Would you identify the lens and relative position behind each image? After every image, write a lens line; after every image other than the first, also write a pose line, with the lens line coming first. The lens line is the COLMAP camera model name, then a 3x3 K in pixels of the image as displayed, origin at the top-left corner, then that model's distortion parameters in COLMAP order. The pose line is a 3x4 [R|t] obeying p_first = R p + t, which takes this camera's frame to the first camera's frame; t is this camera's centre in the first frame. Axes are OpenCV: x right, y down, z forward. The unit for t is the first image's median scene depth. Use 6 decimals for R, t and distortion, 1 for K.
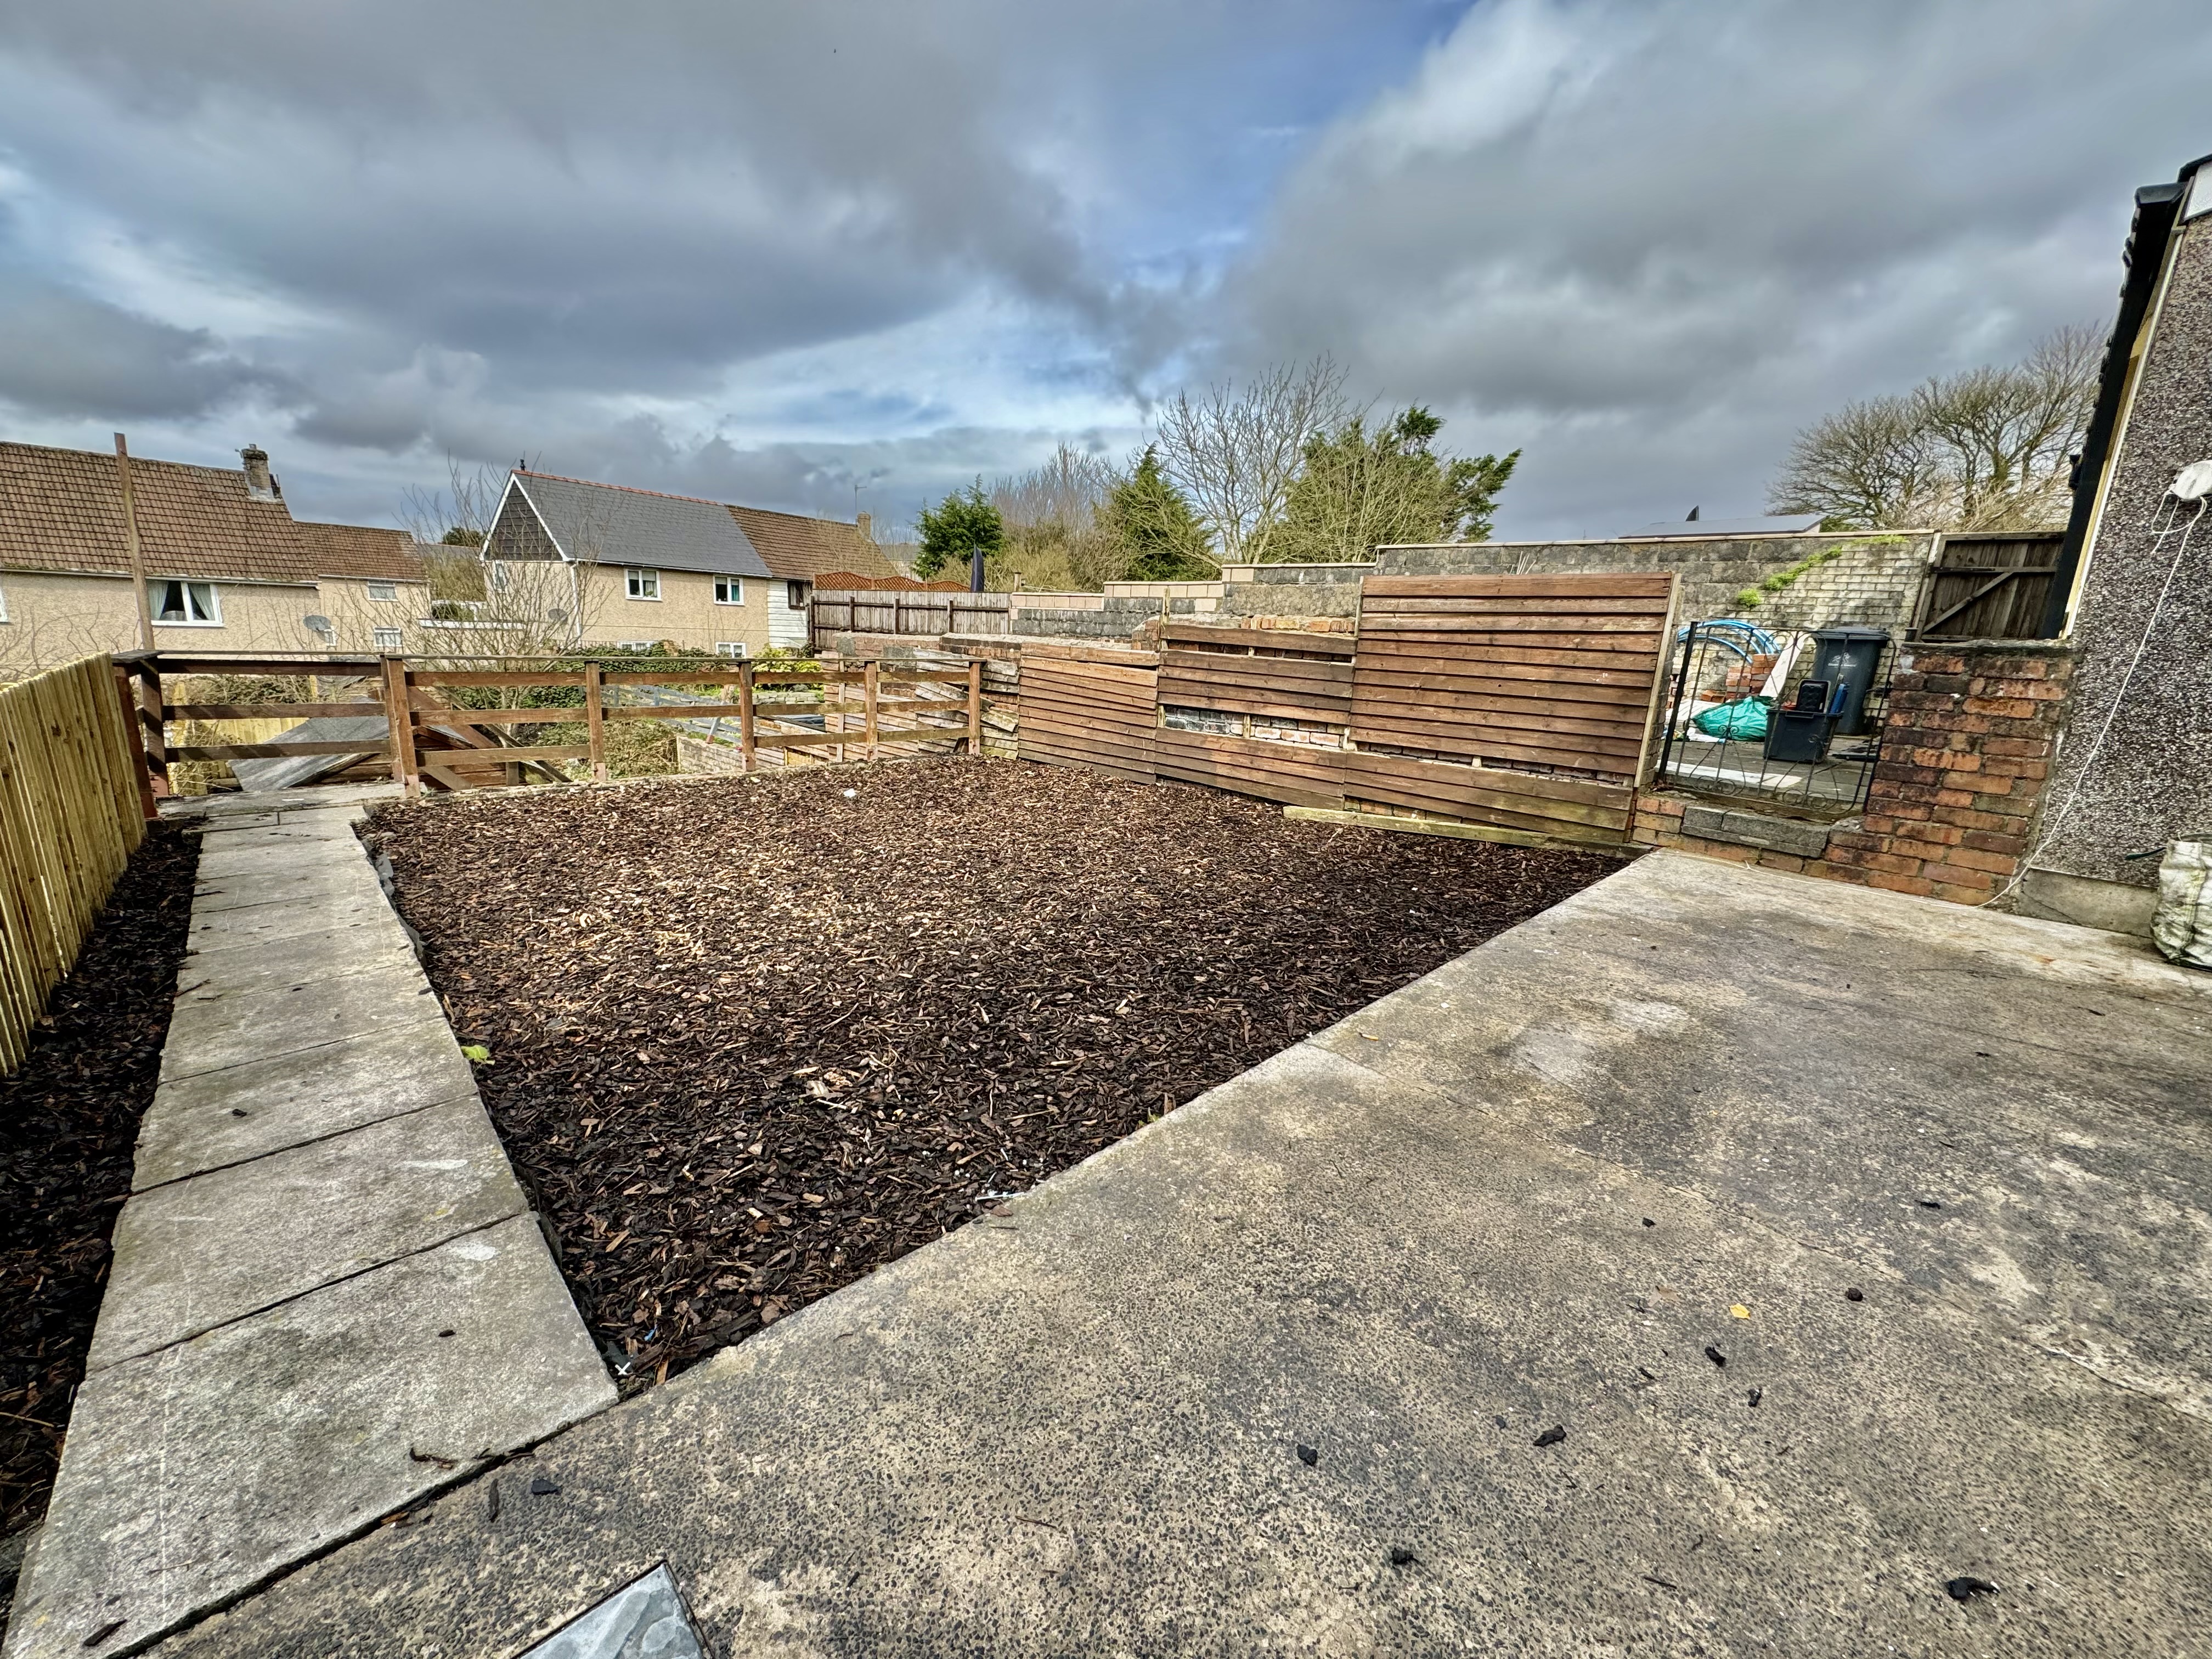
lens RADIAL K [[878.6, 0, 1105.7], [0, 878.6, 825.5], [0, 0, 1]] dist [-0.002094, 0.000265]
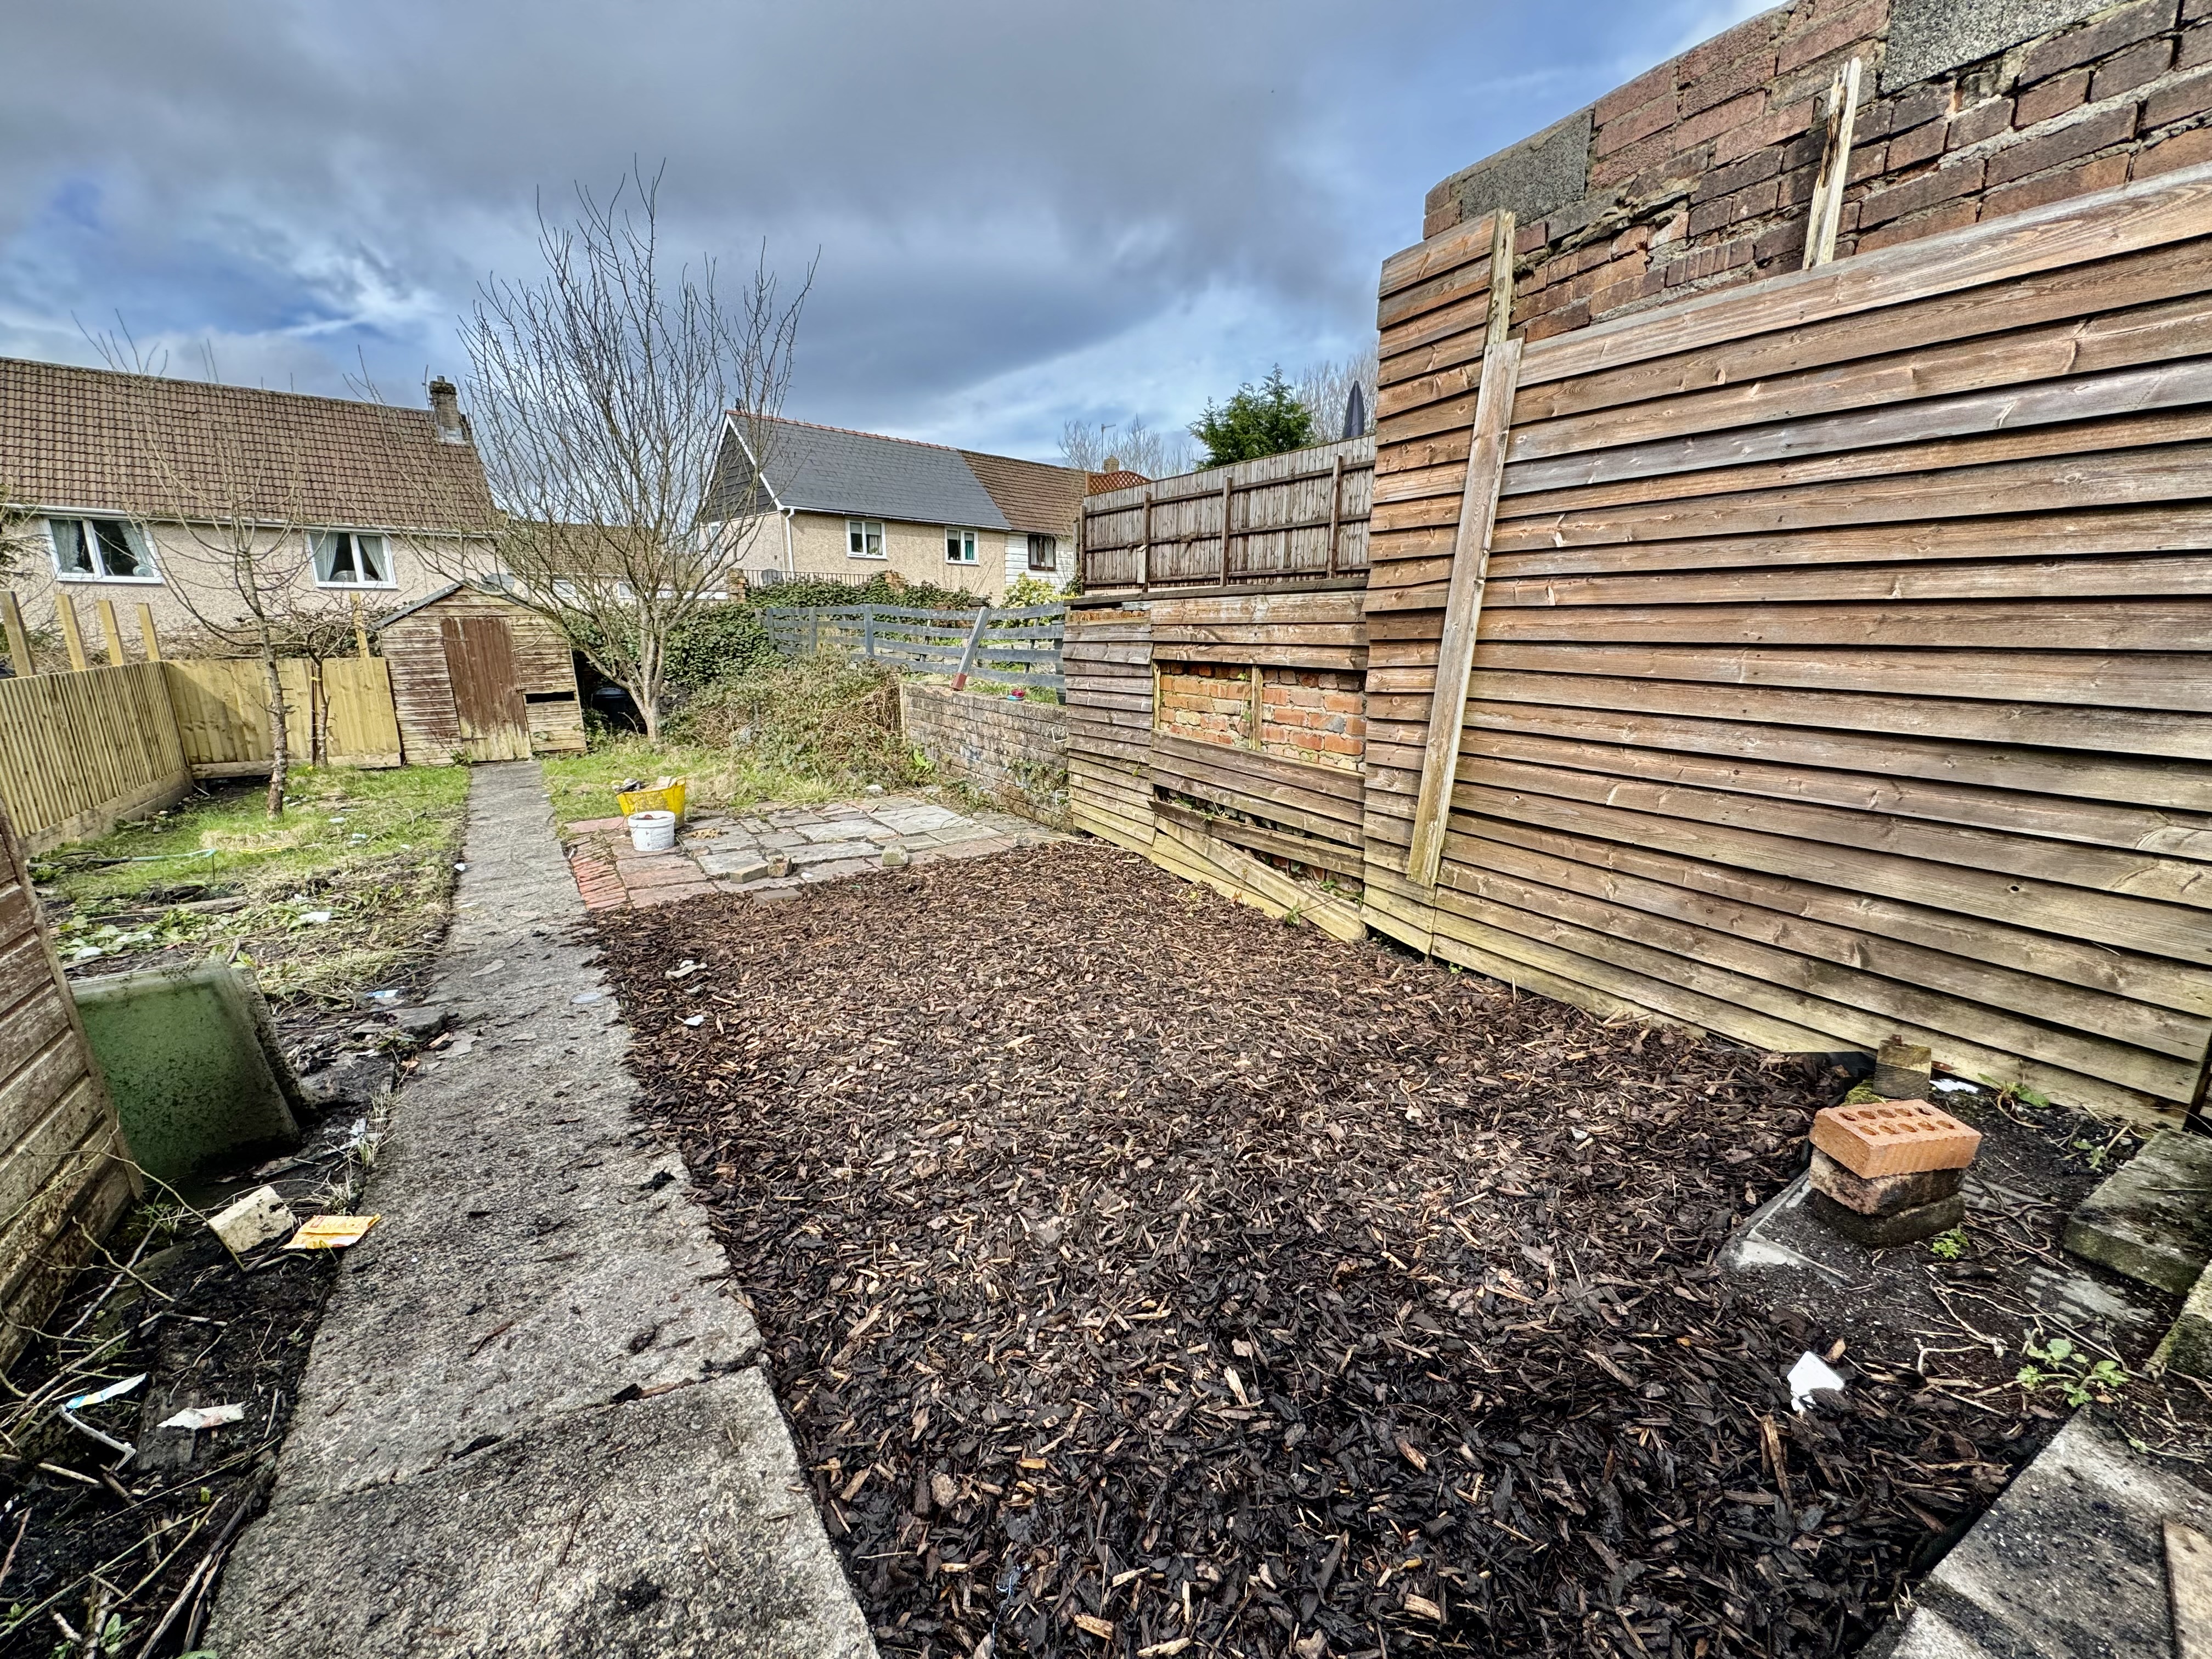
lens RADIAL K [[884.4, 0, 1110.3], [0, 884.4, 830.5], [0, 0, 1]] dist [-0.001587, 0.000041]
pose [[0.973952, 0.010022, -0.226531, -0.642134], [-0.008826, 0.999941, 0.006294, -0.036099], [0.226580, -0.004131, 0.973984, 1.379553]]
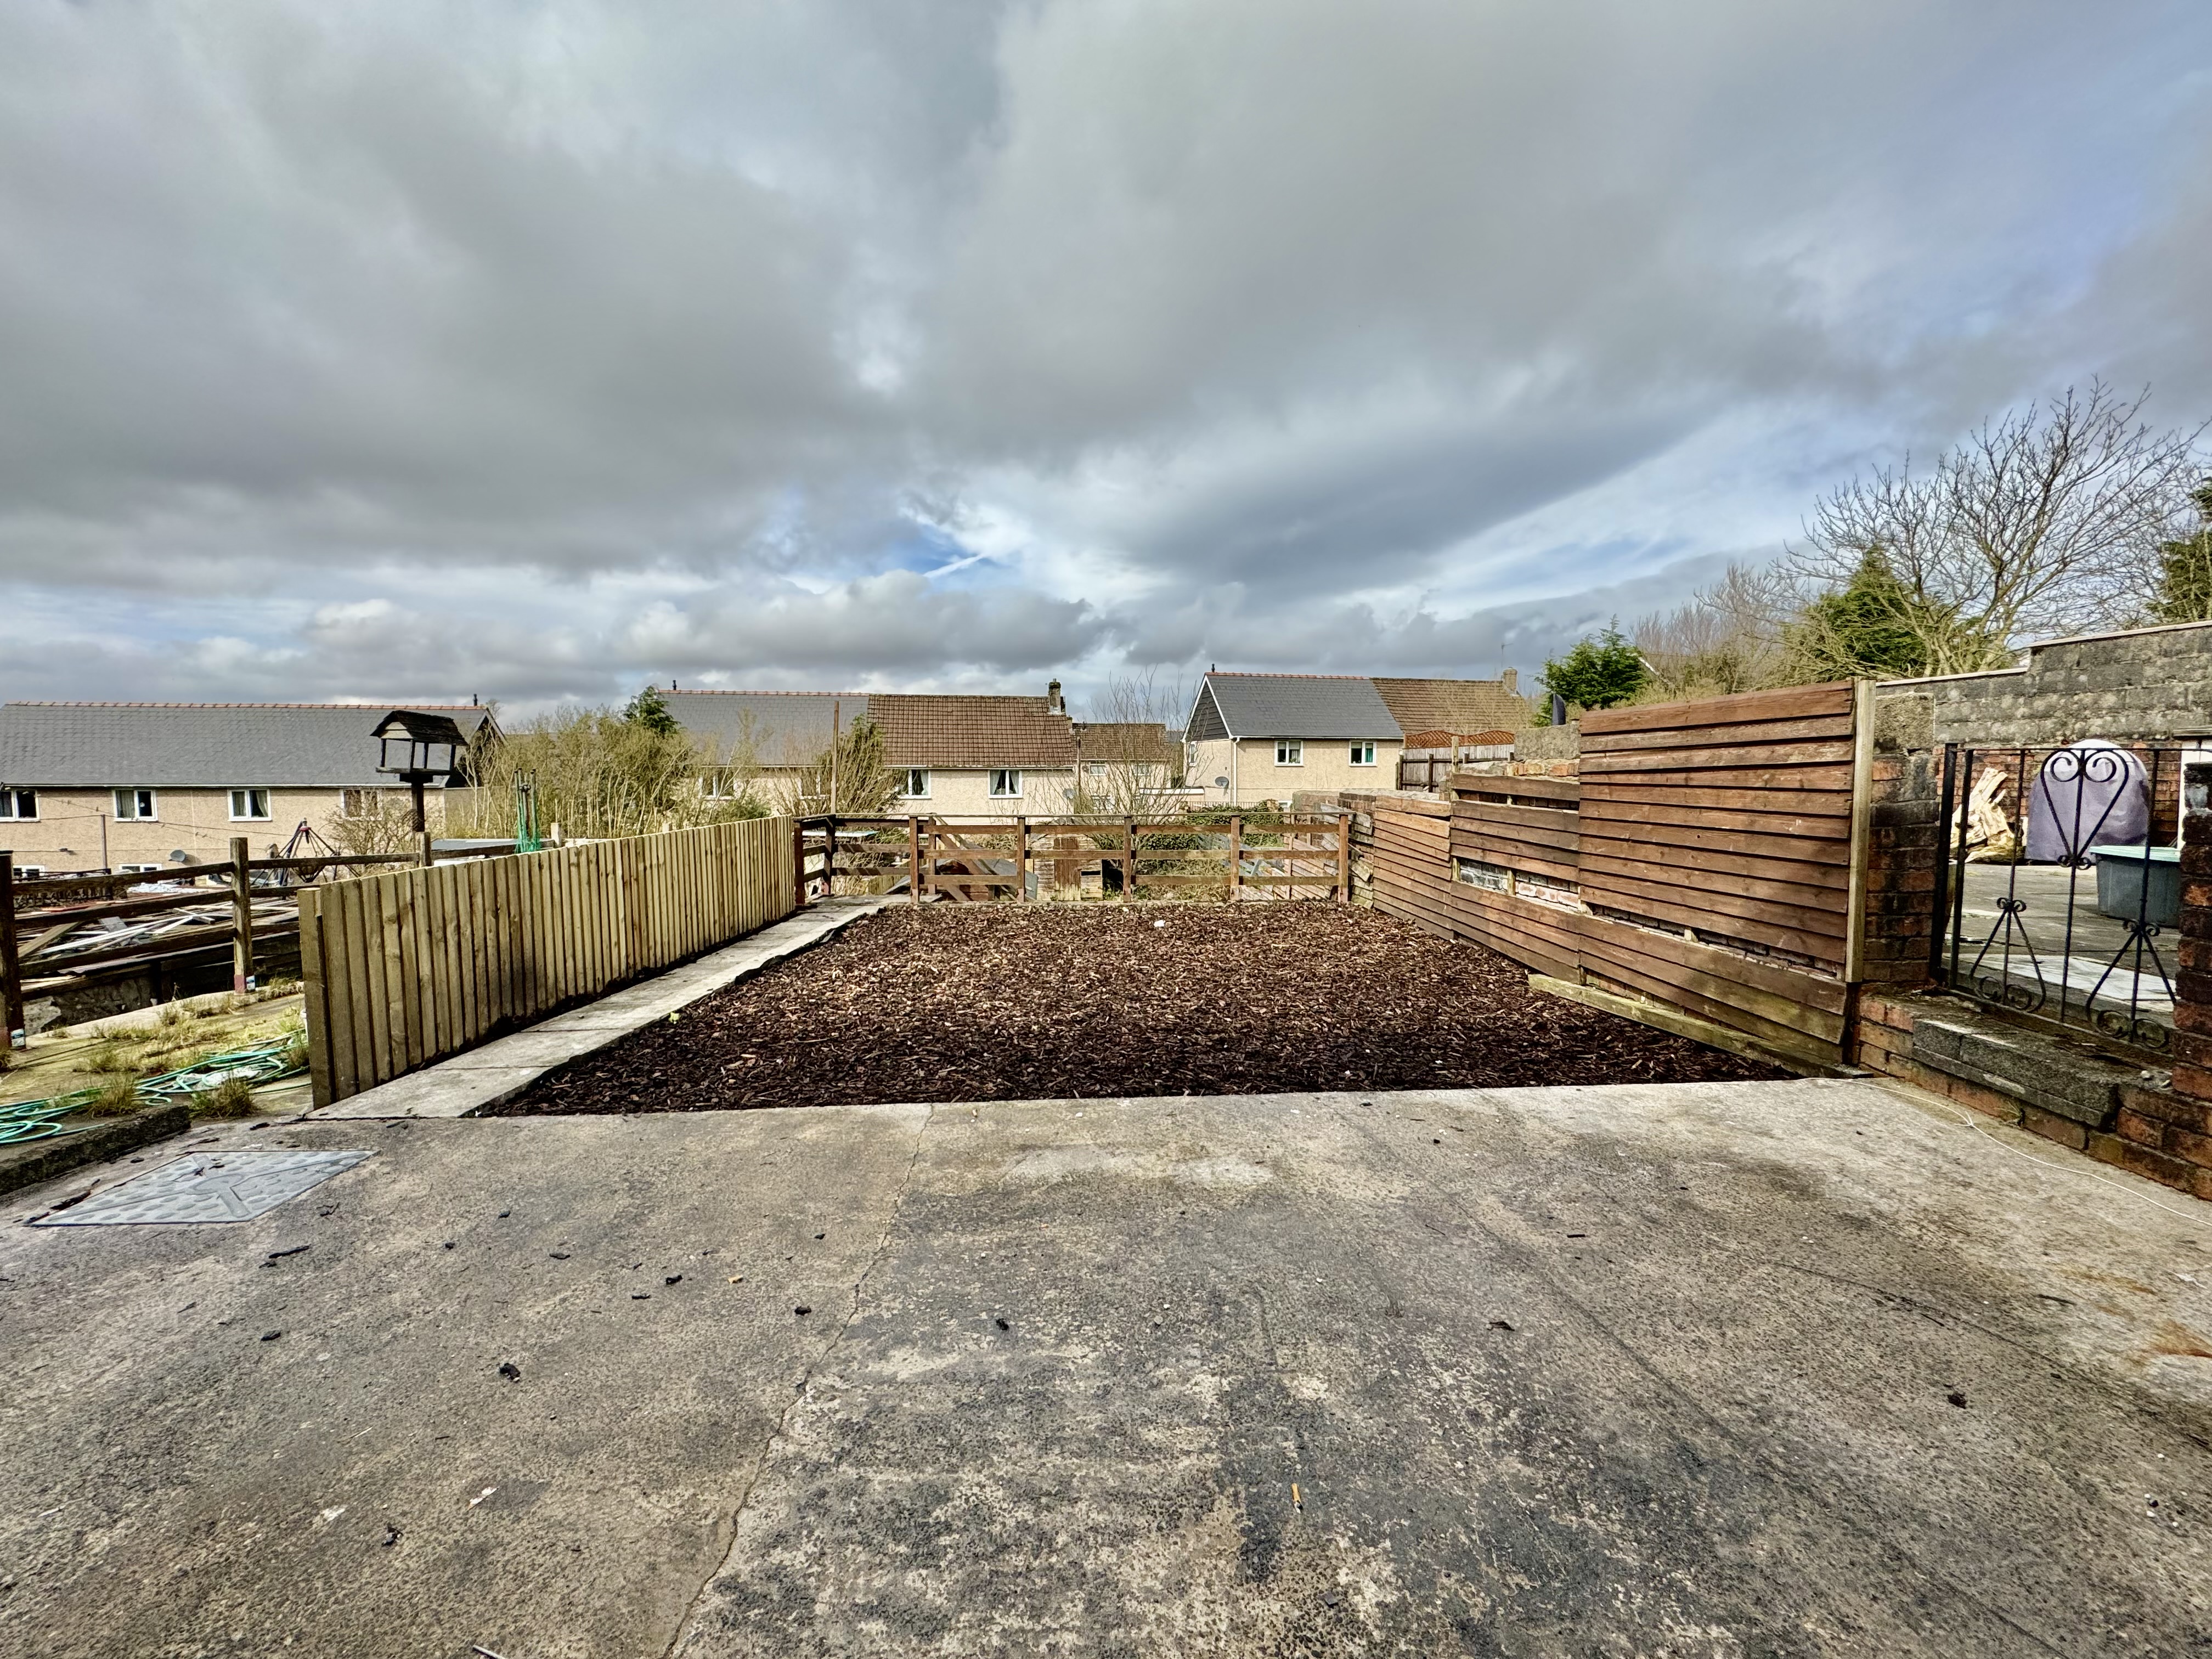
lens RADIAL K [[877.5, 0, 1106.7], [0, 877.5, 831.5], [0, 0, 1]] dist [-0.001442, 0.000142]
pose [[0.728287, 0.000897, -0.685272, 0.566413], [-0.115520, 0.985849, -0.121481, -0.008274], [0.675466, 0.167635, 0.718084, 0.081378]]
